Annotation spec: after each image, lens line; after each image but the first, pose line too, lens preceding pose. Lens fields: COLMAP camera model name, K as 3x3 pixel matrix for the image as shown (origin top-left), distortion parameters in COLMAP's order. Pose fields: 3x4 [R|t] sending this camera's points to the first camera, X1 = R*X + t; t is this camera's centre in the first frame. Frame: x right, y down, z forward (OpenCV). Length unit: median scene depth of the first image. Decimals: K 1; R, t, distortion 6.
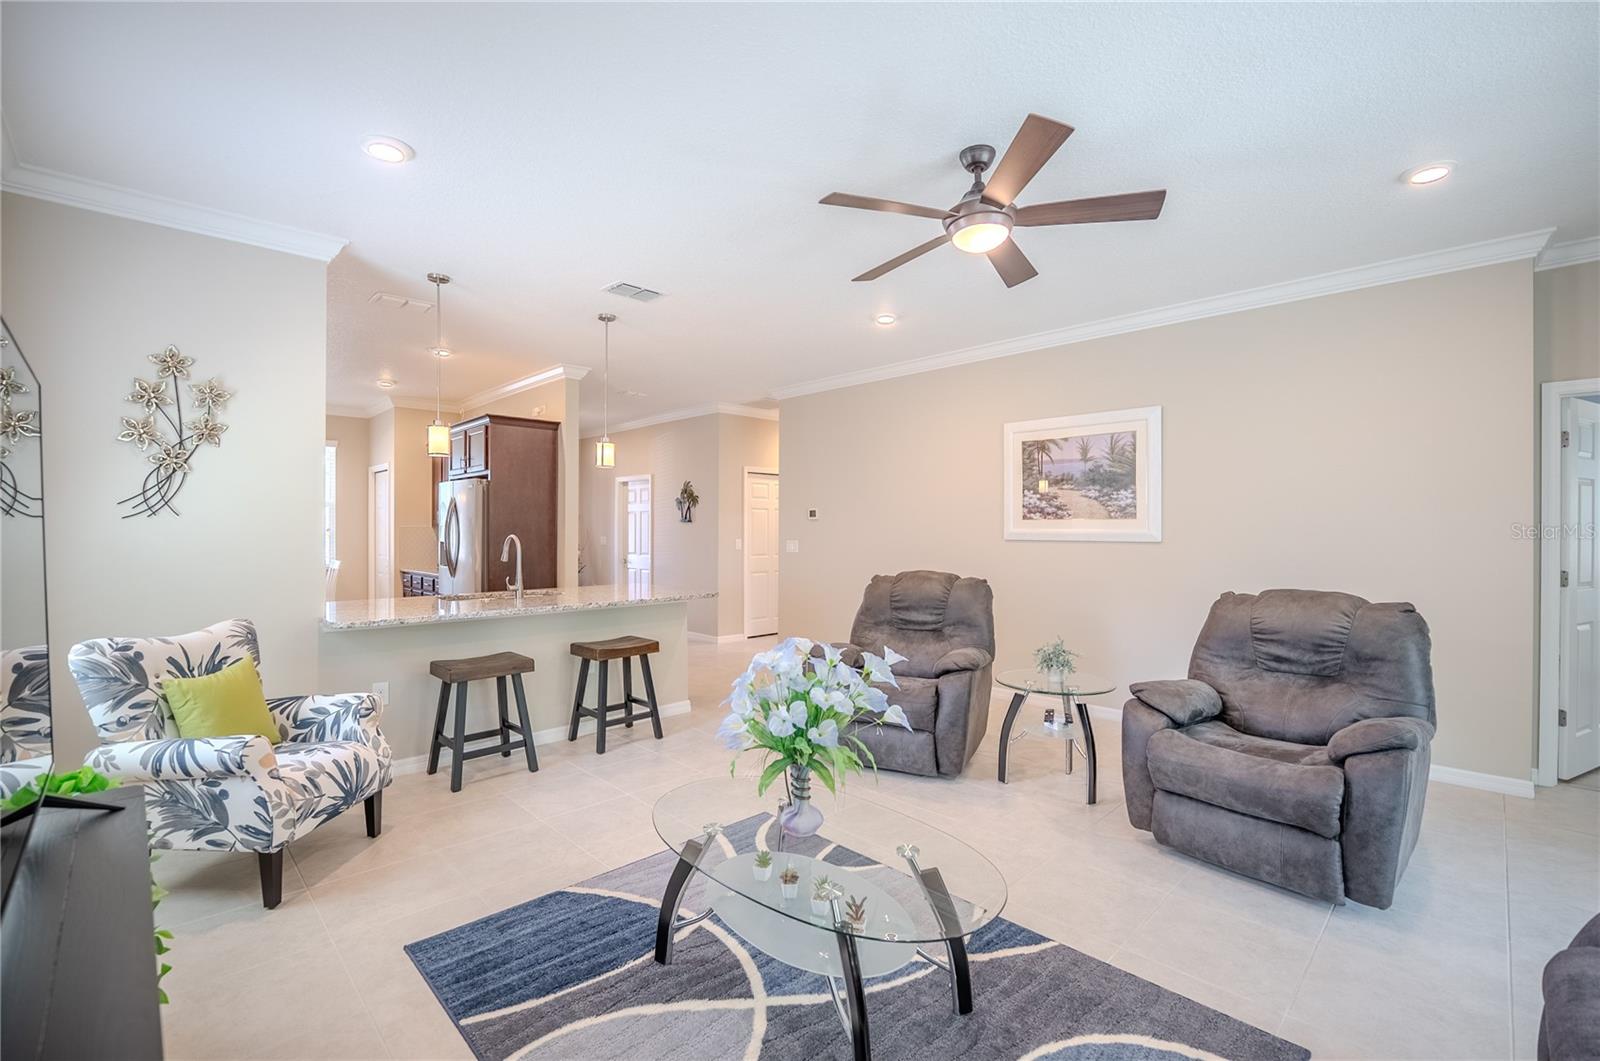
lens RADIAL K [[713.9, 0, 800.5], [0, 713.9, 528.7], [0, 0, 1]] dist [0.004463, 0.000422]
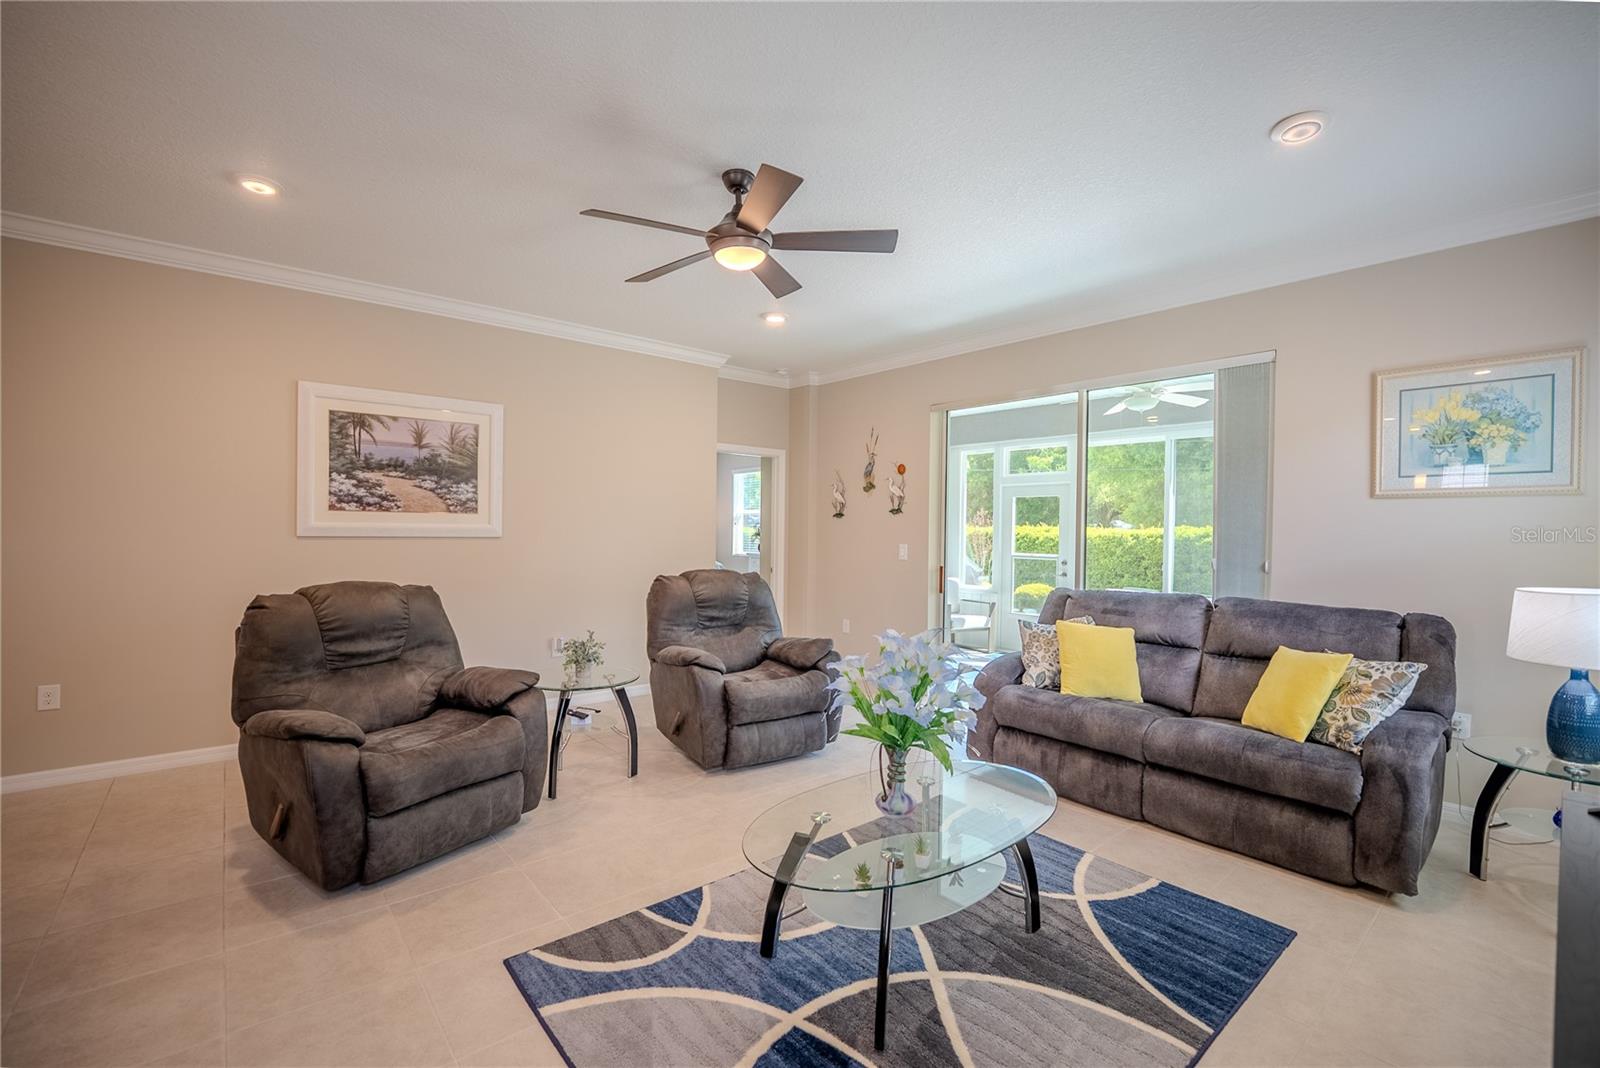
lens RADIAL K [[710.2, 0, 800.1], [0, 710.2, 535.3], [0, 0, 1]] dist [-0.003371, -0.000161]
pose [[0.059105, -0.009411, 0.998207, -0.458724], [-0.012817, 0.999866, 0.010185, 0.000183], [-0.998169, -0.013396, 0.058977, 0.470946]]
